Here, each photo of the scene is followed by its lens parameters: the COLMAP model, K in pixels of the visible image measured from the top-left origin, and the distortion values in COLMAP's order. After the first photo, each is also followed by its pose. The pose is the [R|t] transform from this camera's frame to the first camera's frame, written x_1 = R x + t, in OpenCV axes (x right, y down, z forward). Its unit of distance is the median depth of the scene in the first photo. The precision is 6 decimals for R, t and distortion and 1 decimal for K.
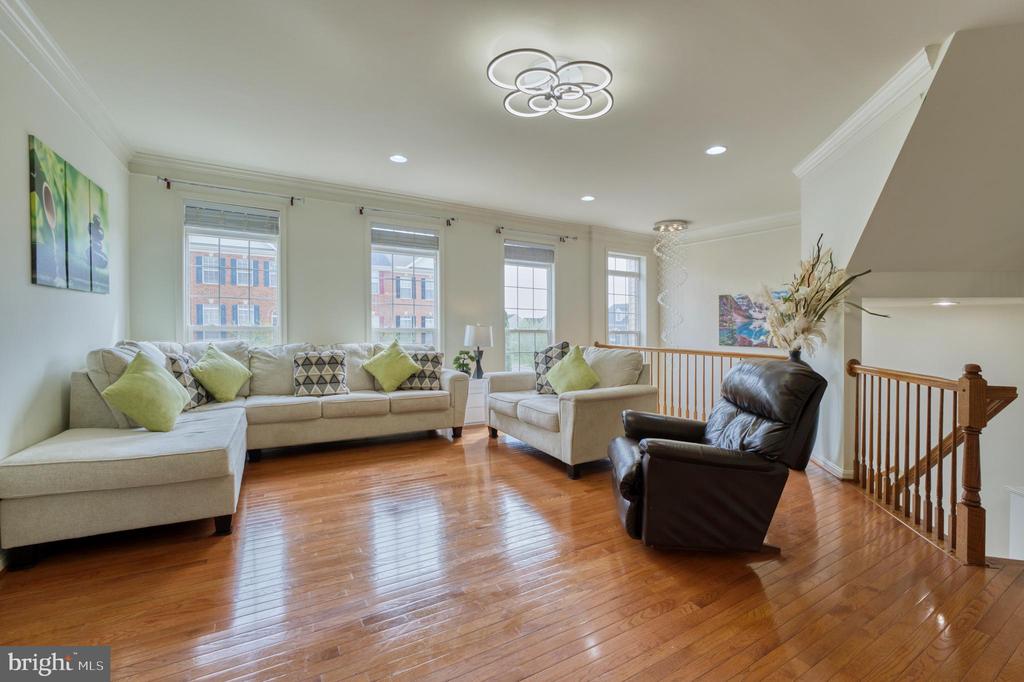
lens RADIAL K [[442.0, 0, 510.5], [0, 442.0, 307.8], [0, 0, 1]] dist [-0.007090, 0.000070]
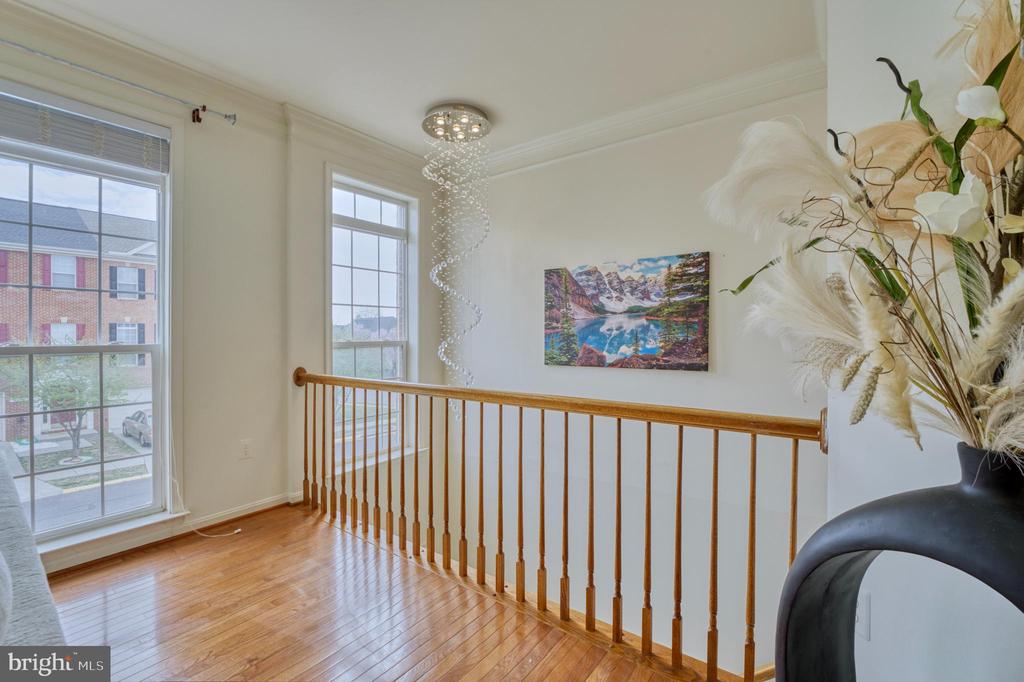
lens RADIAL K [[442.0, 0, 513.9], [0, 442.0, 349.6], [0, 0, 1]] dist [-0.007090, 0.000070]
pose [[0.919406, -0.033390, 0.391890, 0.246757], [0.002440, 0.996855, 0.079208, 0.026847], [-0.393302, -0.071868, 0.916596, 0.566629]]
